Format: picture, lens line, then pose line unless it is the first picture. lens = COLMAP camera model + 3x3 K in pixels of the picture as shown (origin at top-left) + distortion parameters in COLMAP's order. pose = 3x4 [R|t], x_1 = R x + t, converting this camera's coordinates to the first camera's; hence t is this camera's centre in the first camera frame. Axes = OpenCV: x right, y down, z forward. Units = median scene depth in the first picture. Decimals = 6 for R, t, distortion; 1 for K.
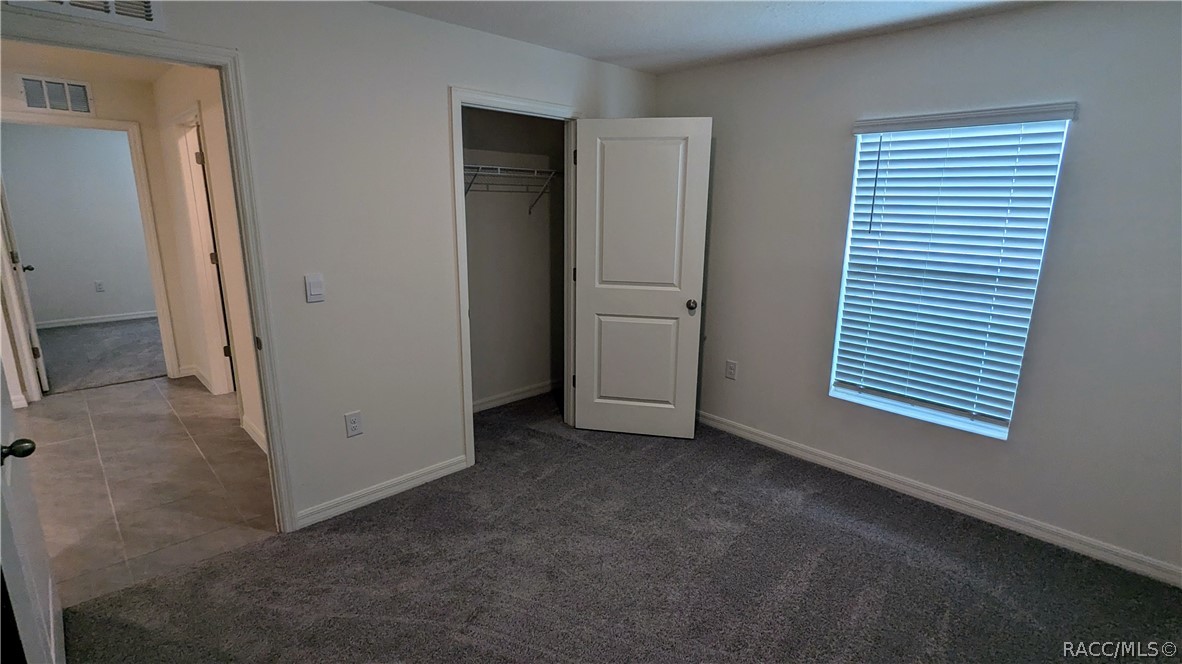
lens RADIAL K [[558.8, 0, 590.6], [0, 558.8, 336.2], [0, 0, 1]] dist [-0.000914, -0.000383]
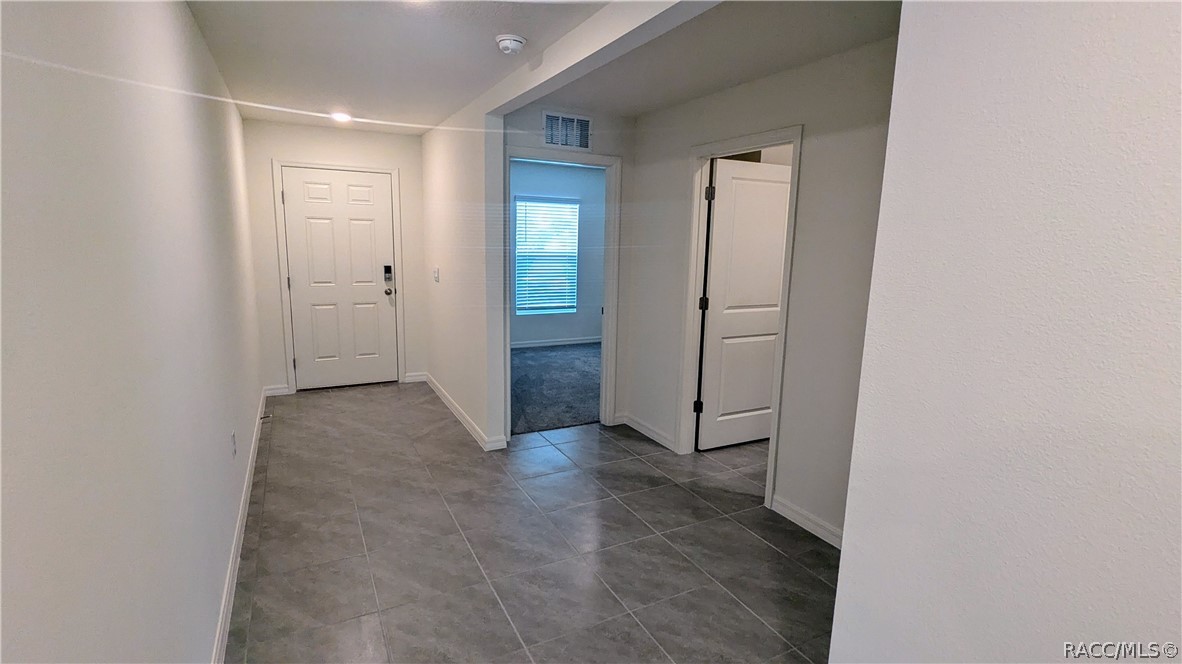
lens RADIAL K [[558.8, 0, 590.6], [0, 558.8, 336.2], [0, 0, 1]] dist [-0.000914, -0.000383]
pose [[0.959835, 0.058980, -0.274296, -0.640819], [-0.075565, 0.995872, -0.050285, -0.029696], [0.270198, 0.068993, 0.960330, 0.102300]]
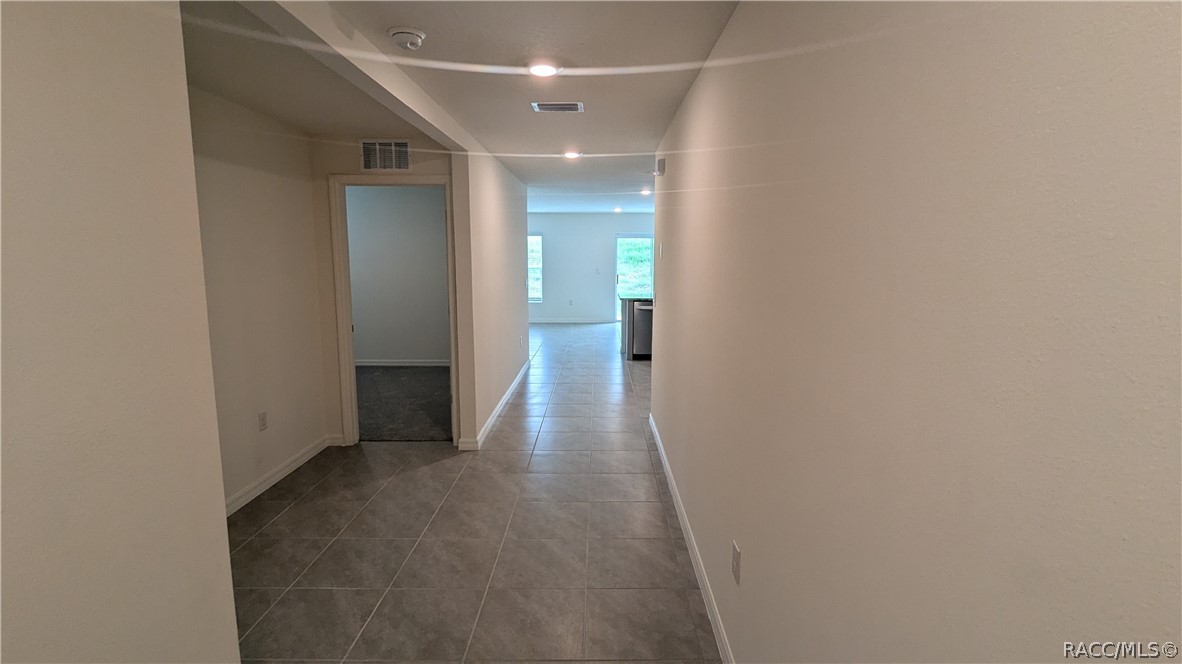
lens RADIAL K [[555.1, 0, 591.0], [0, 555.1, 332.0], [0, 0, 1]] dist [0.000179, 0.000063]
pose [[-0.708824, -0.115889, 0.695801, -1.476015], [0.150676, 0.938769, 0.309853, -0.260613], [-0.689105, 0.324472, -0.647960, 0.997600]]
